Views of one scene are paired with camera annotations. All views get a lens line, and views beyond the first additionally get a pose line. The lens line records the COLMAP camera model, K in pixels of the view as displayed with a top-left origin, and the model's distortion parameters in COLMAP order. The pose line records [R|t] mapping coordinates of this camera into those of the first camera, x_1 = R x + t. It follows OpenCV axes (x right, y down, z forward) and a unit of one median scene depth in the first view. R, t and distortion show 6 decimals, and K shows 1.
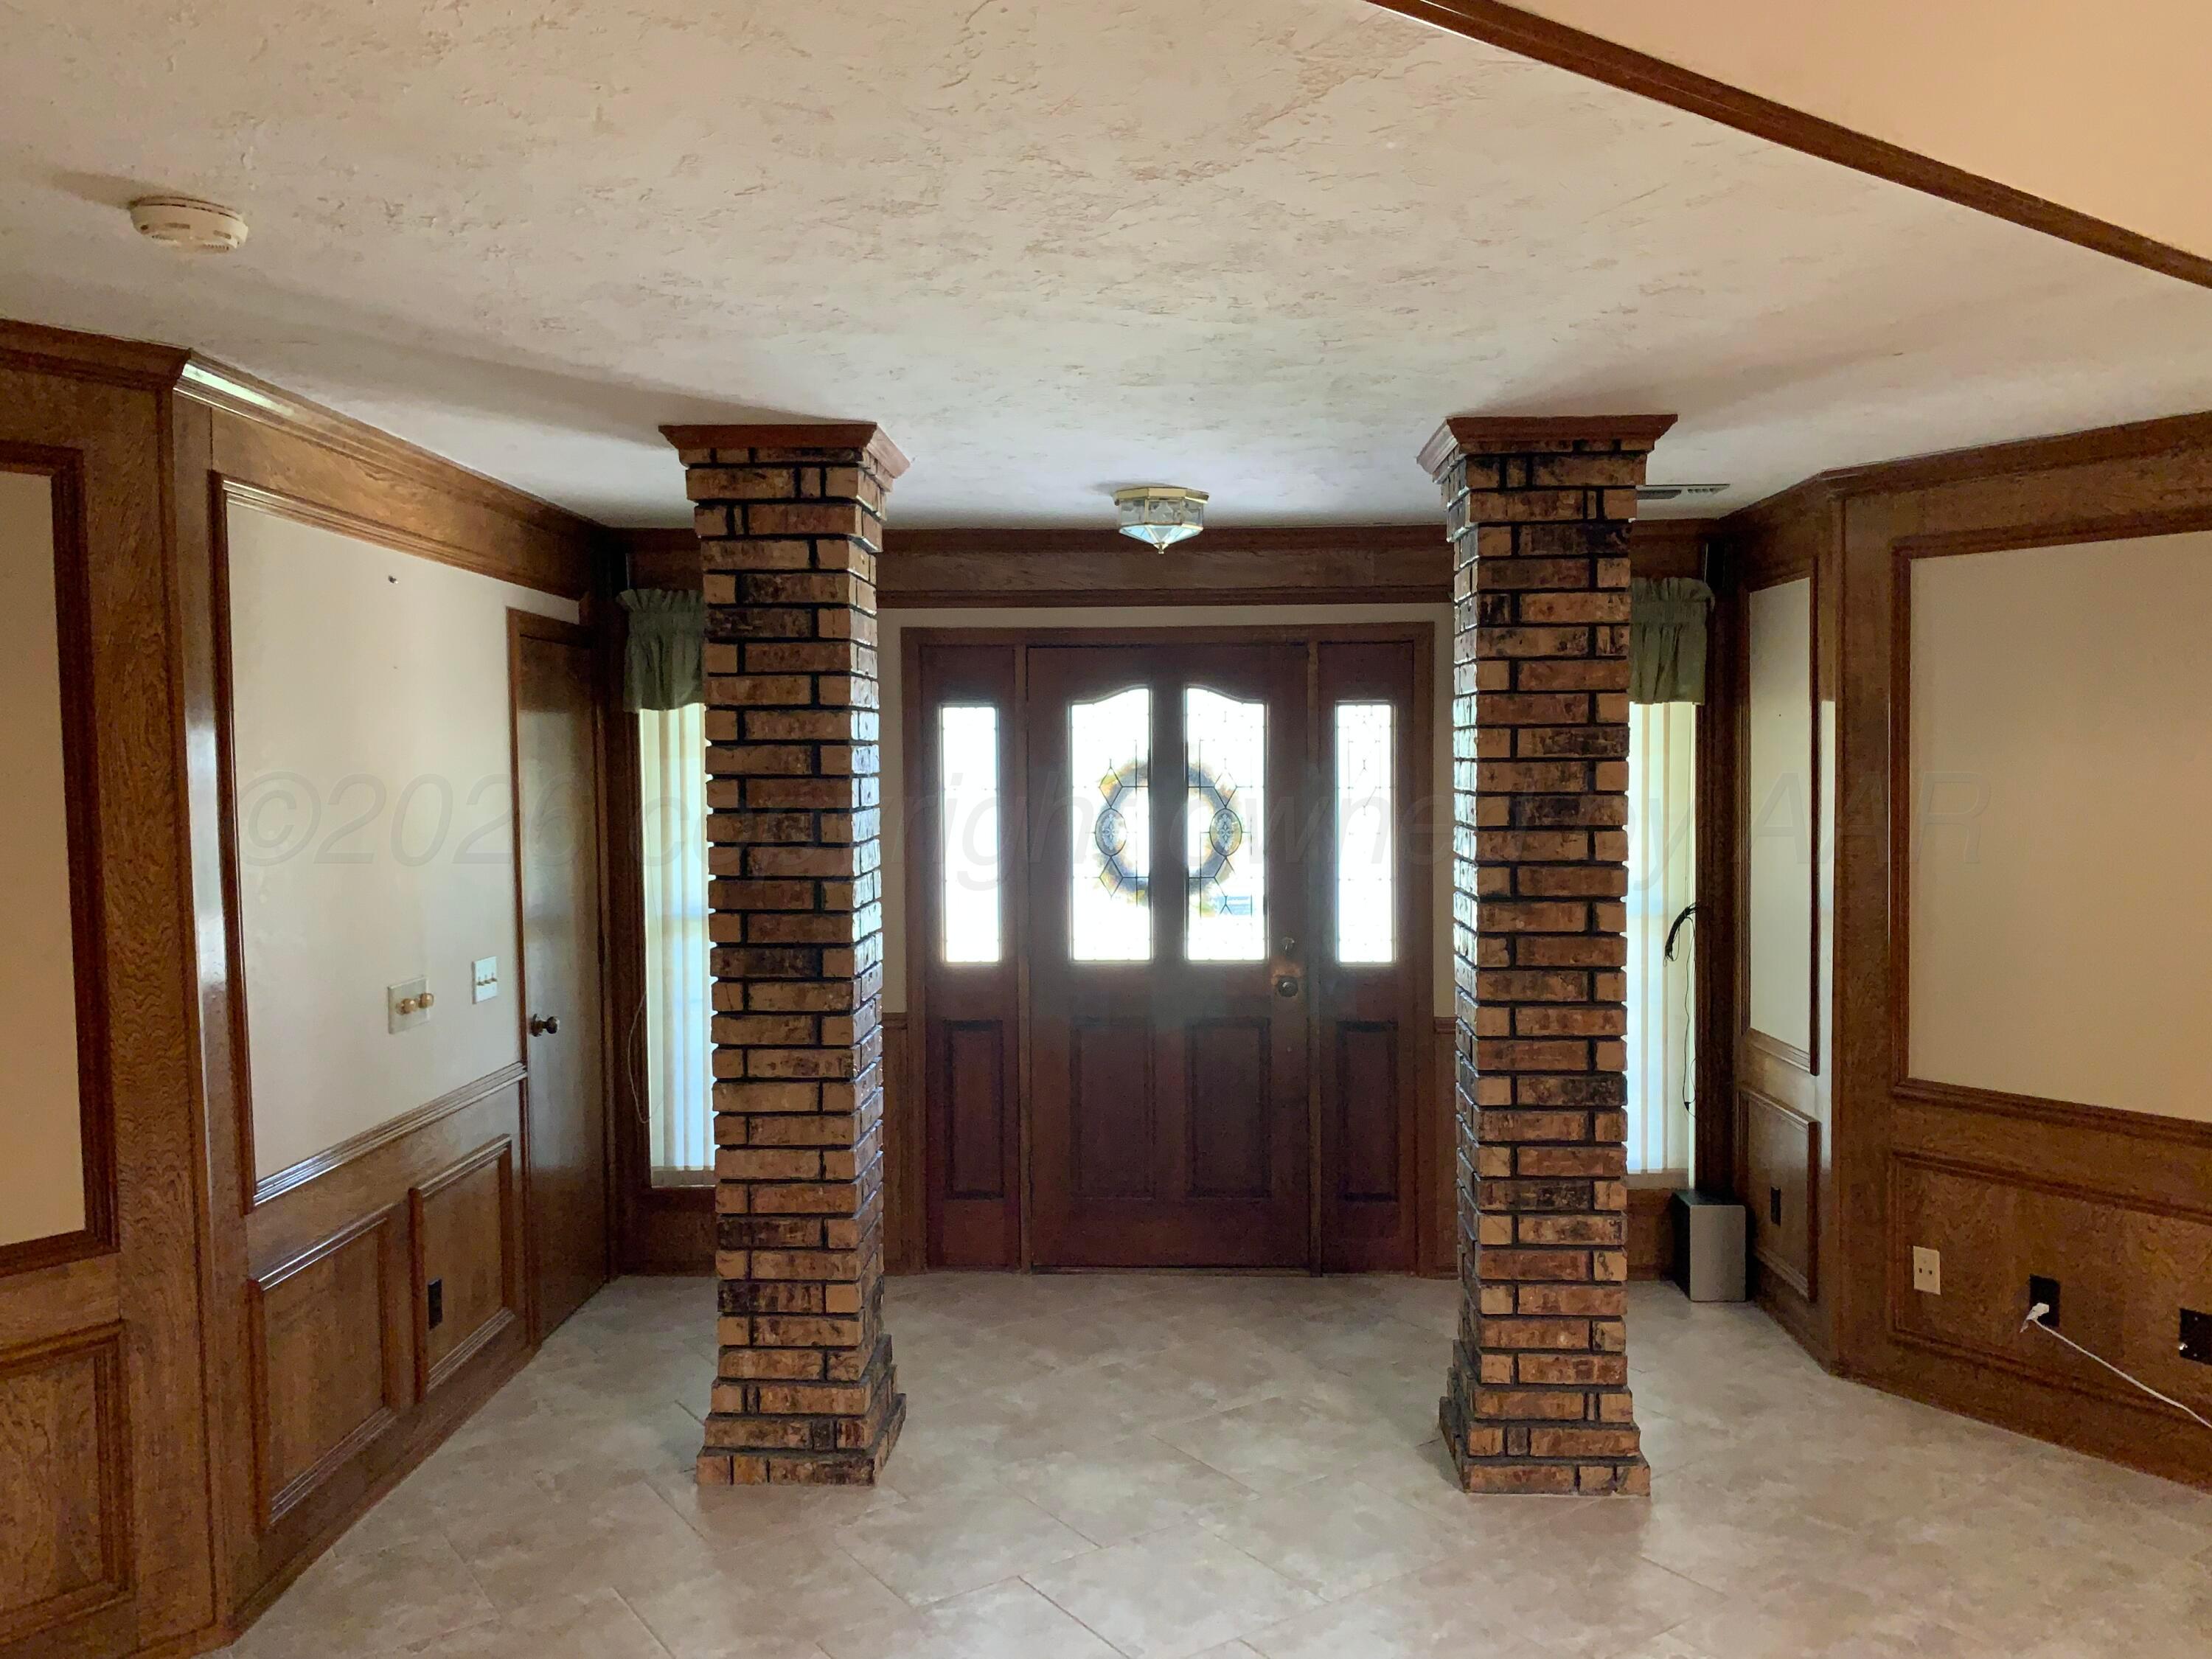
lens RADIAL K [[1681.6, 0, 1106.0], [0, 1681.6, 829.5], [0, 0, 1]] dist [0.013286, -0.049178]
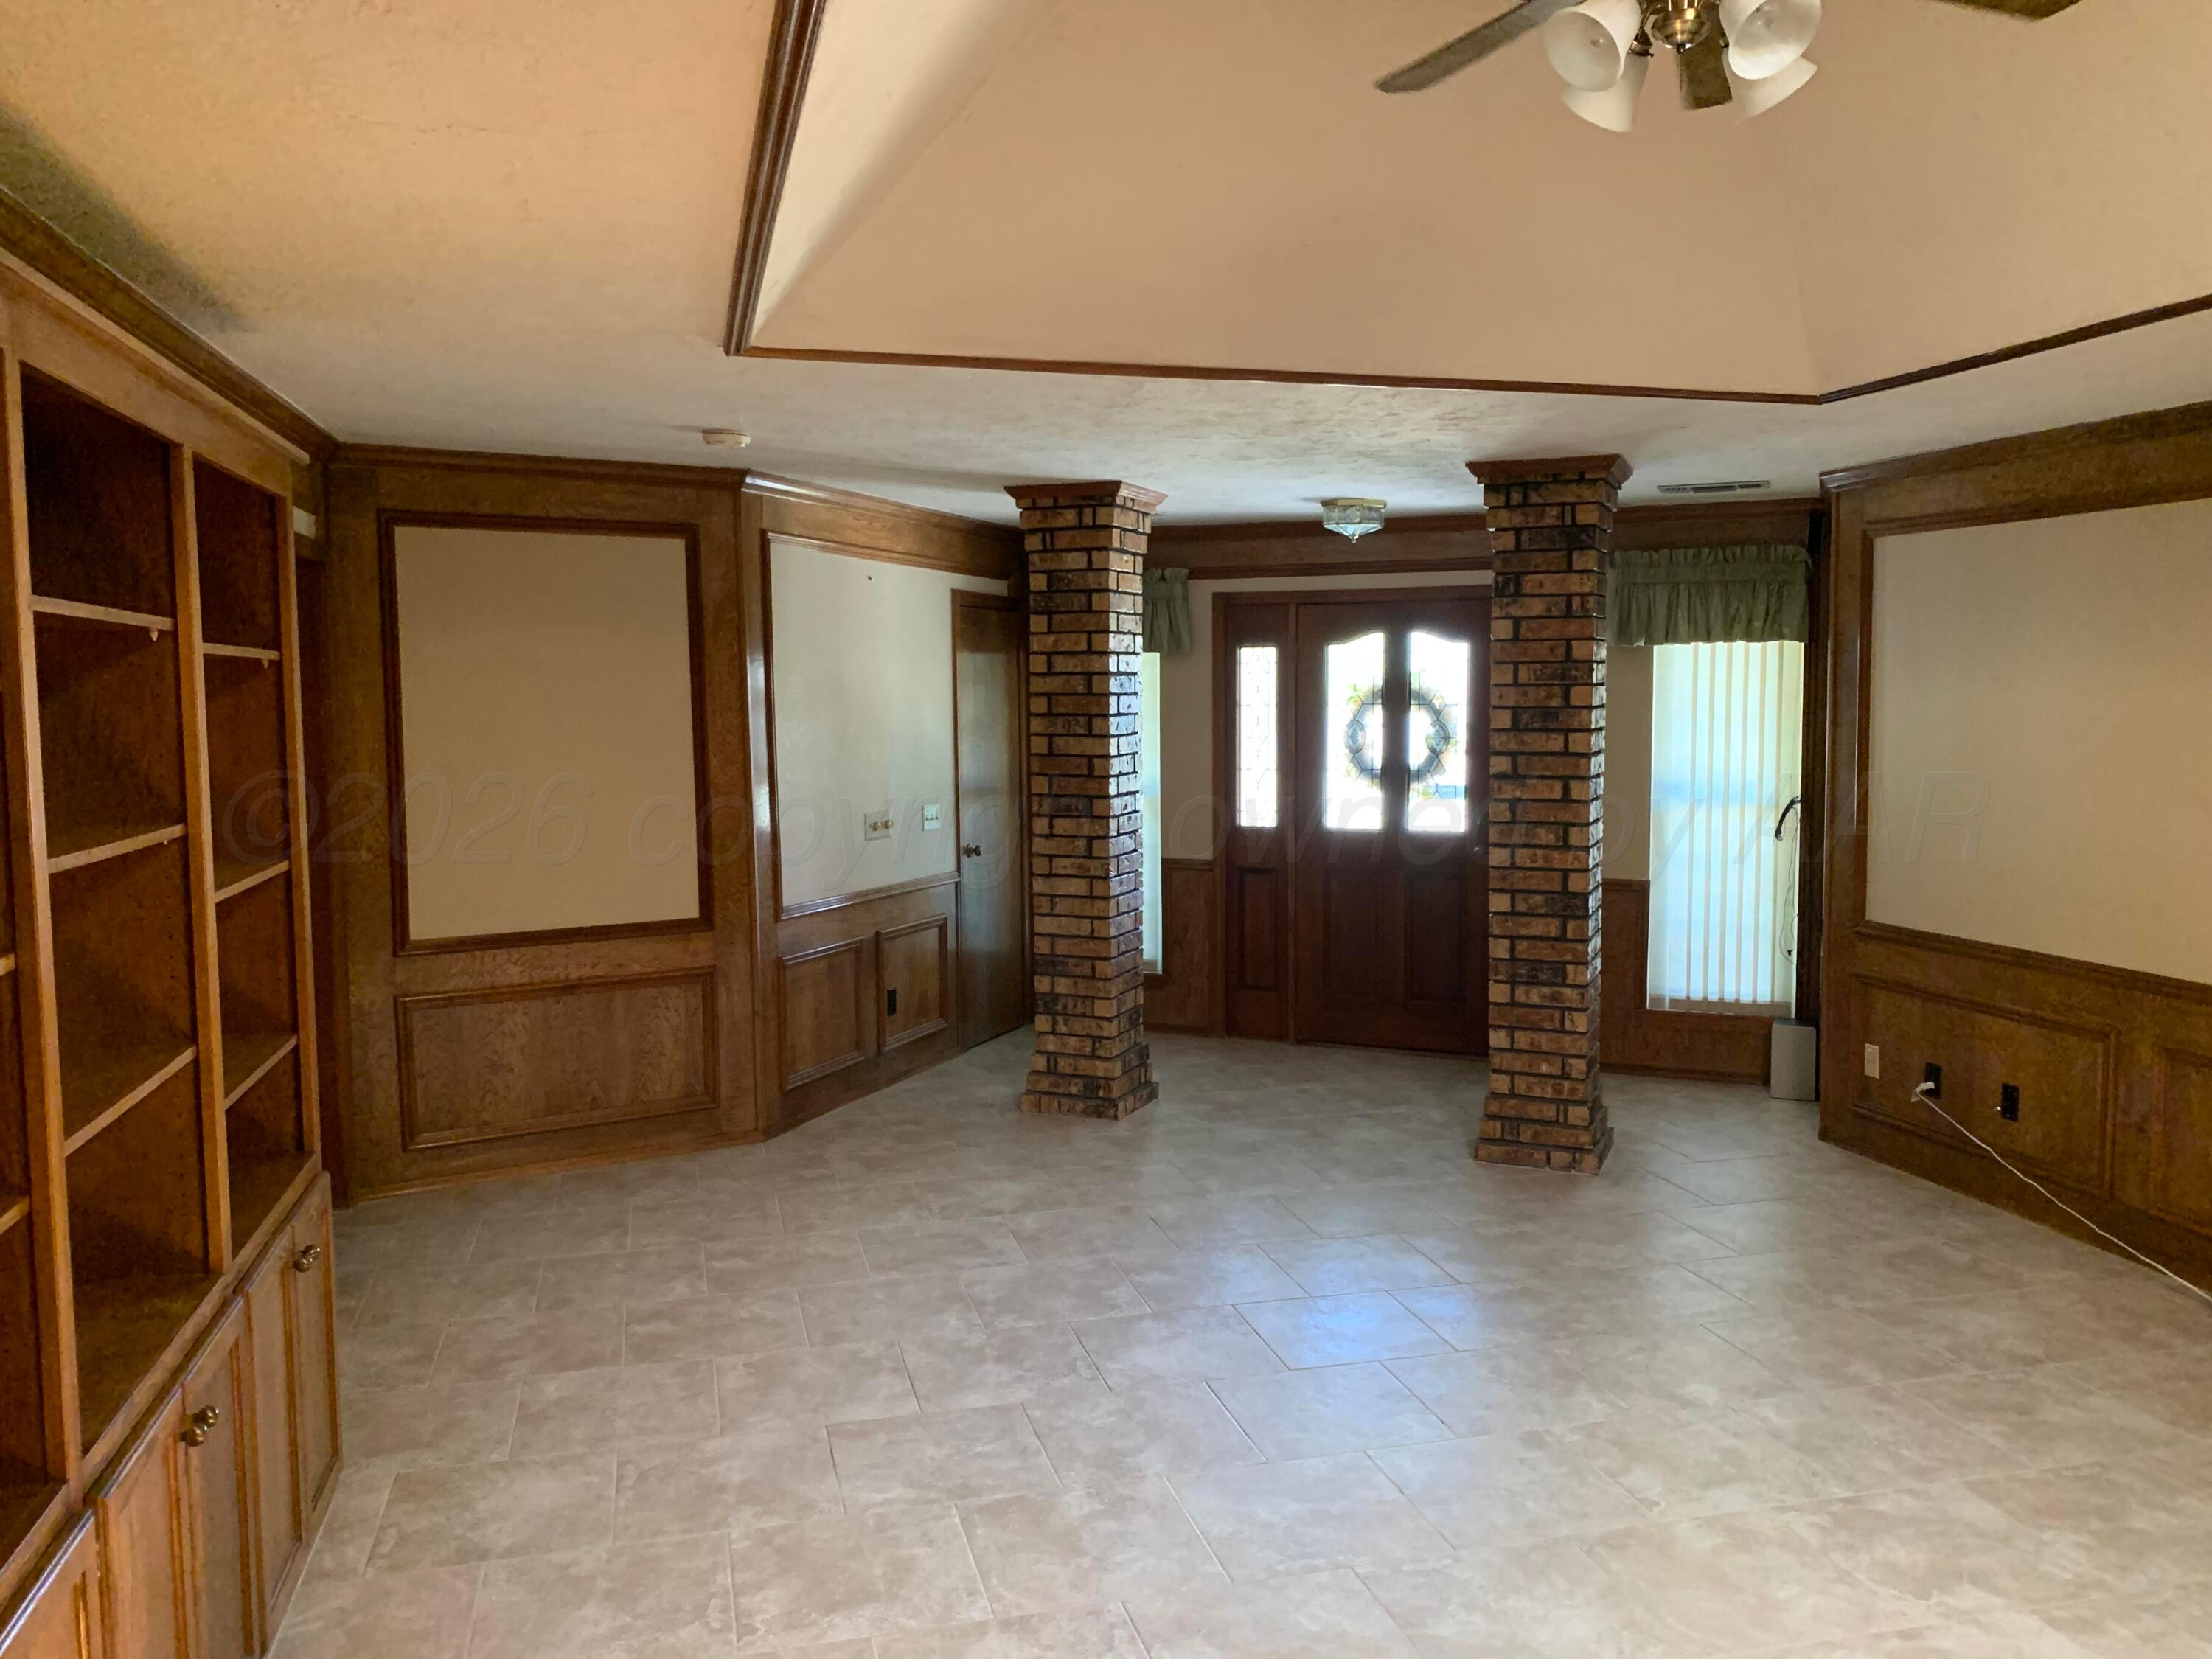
lens RADIAL K [[1652.5, 0, 1115.1], [0, 1652.5, 838.5], [0, 0, 1]] dist [0.064627, -0.223994]
pose [[0.937065, 0.034891, -0.347408, 0.424322], [-0.016640, 0.998327, 0.055383, 0.019959], [0.348759, -0.046117, 0.936077, -0.530052]]
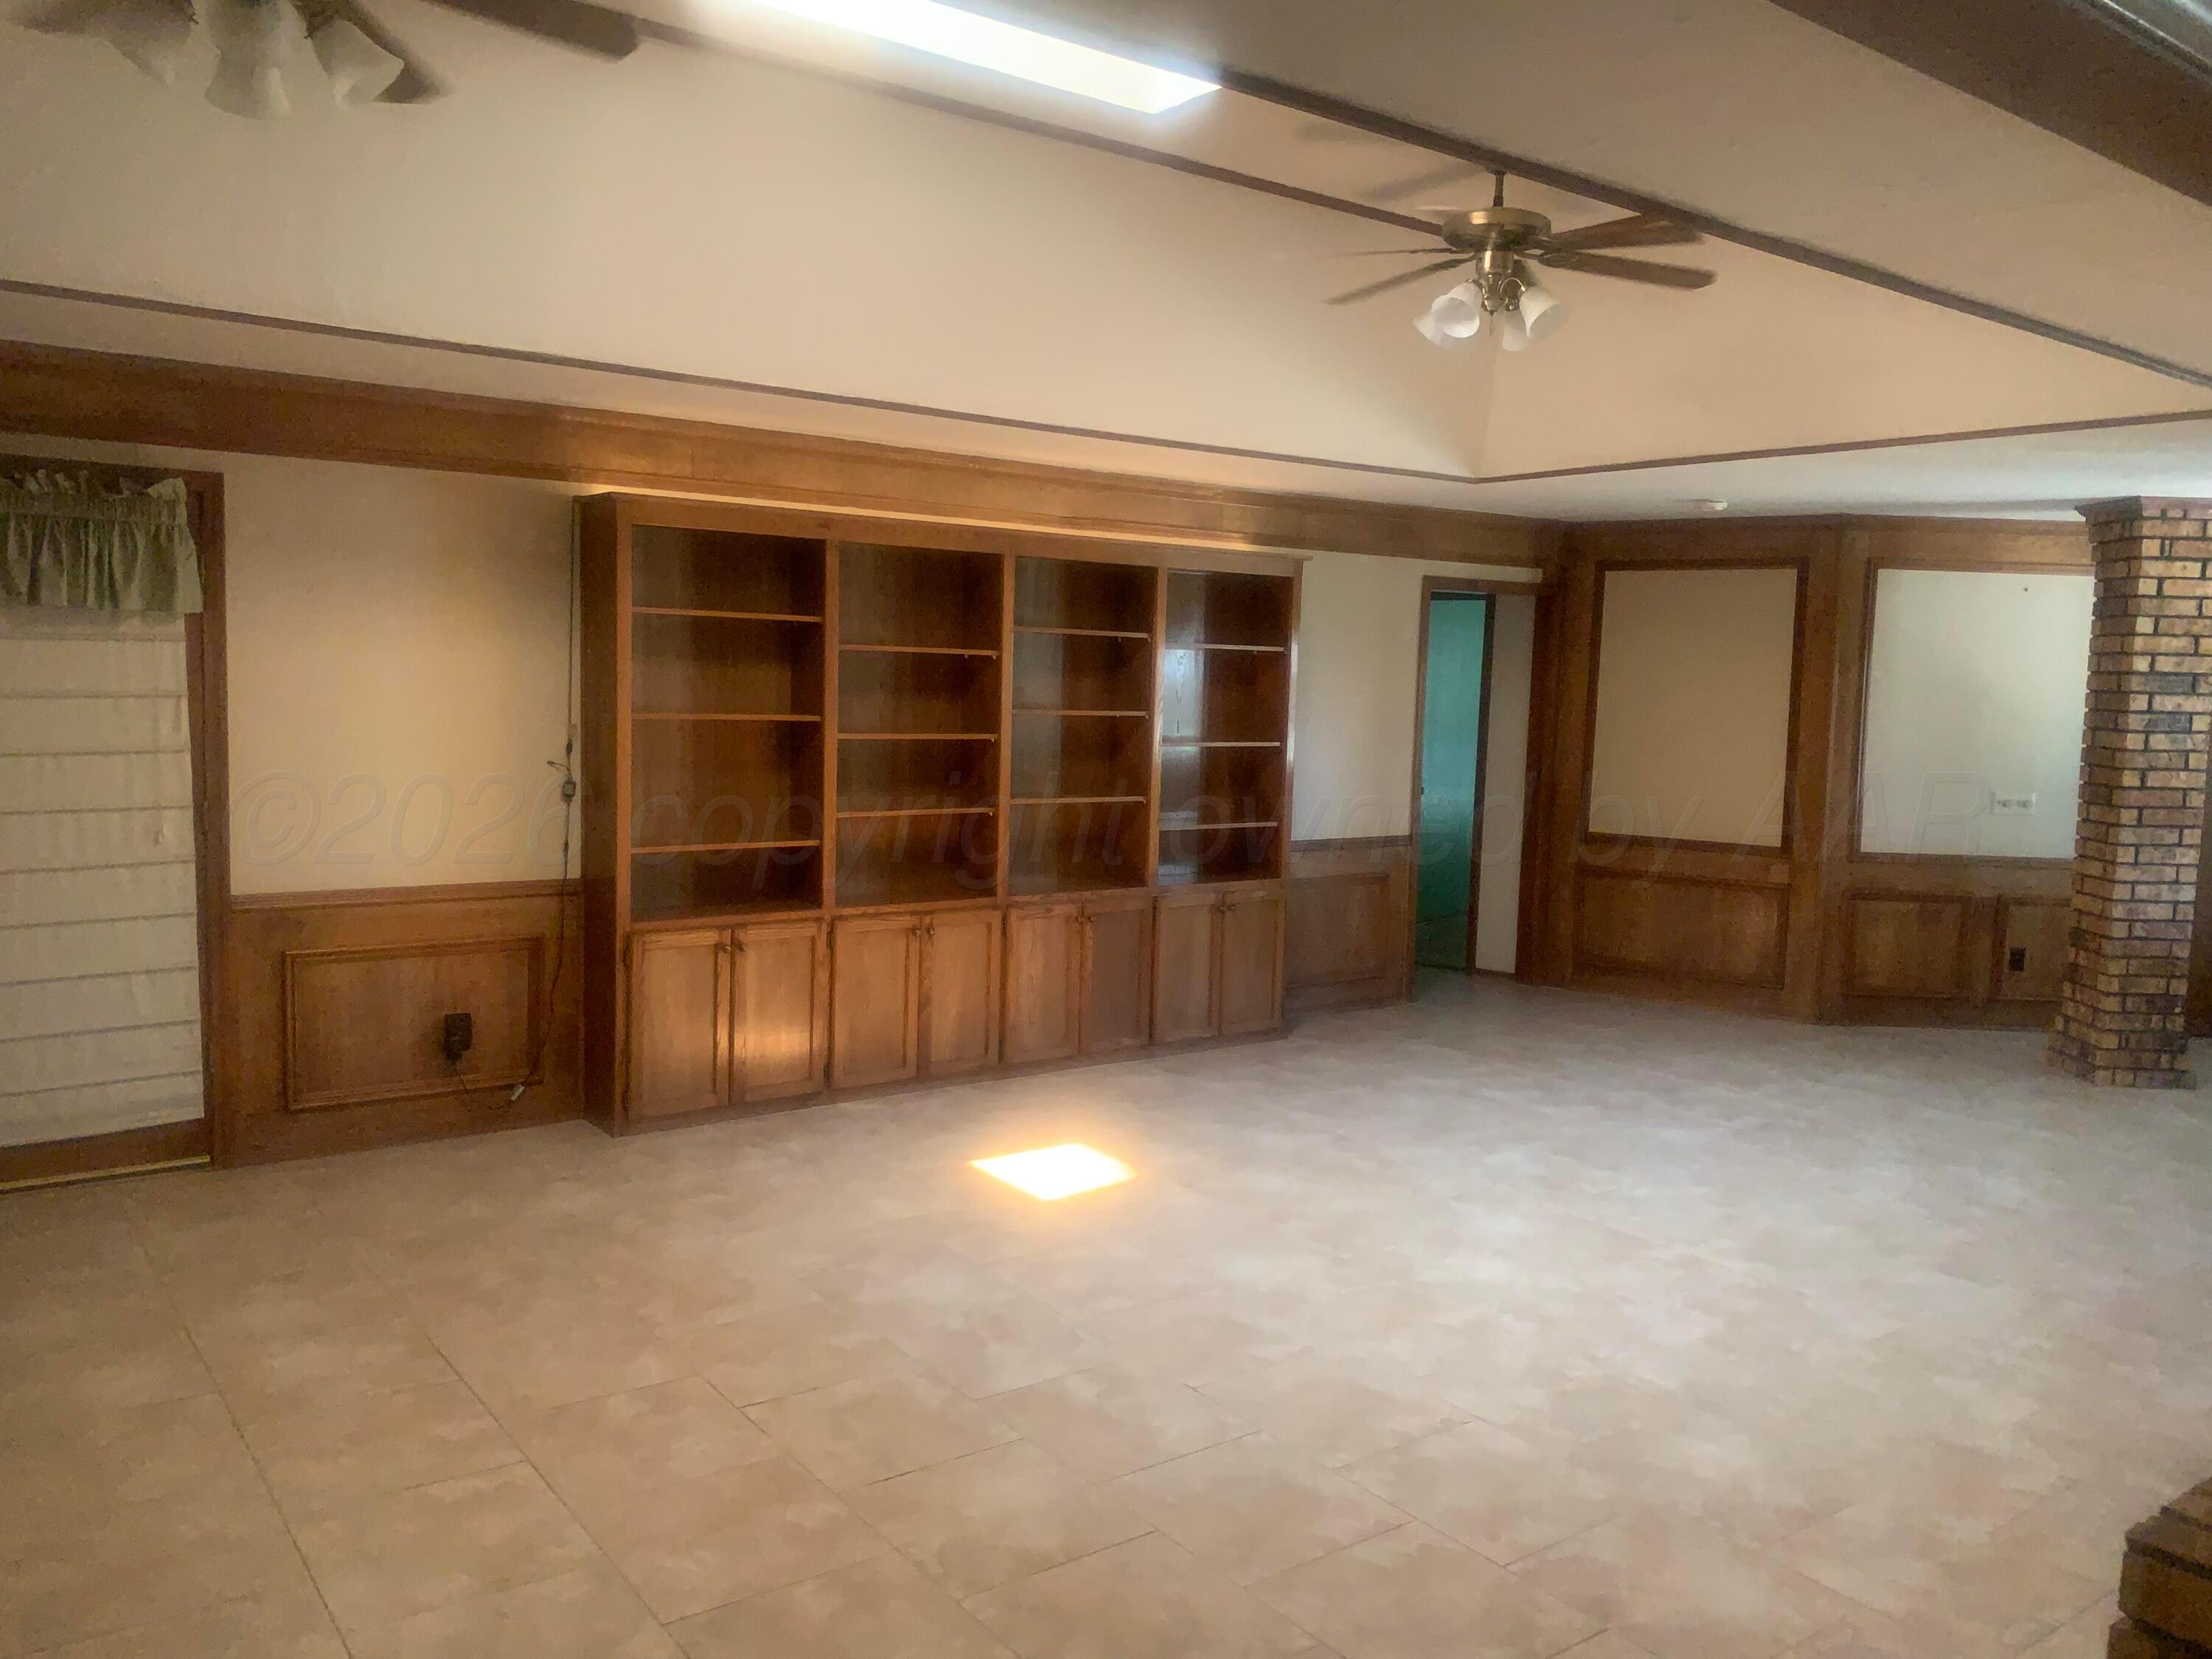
lens RADIAL K [[1681.6, 0, 1106.0], [0, 1681.6, 829.5], [0, 0, 1]] dist [0.013286, -0.049178]
pose [[0.010598, 0.103450, -0.994578, 1.629818], [-0.068526, 0.992371, 0.102490, 0.004716], [0.997593, 0.067068, 0.017606, -0.109142]]
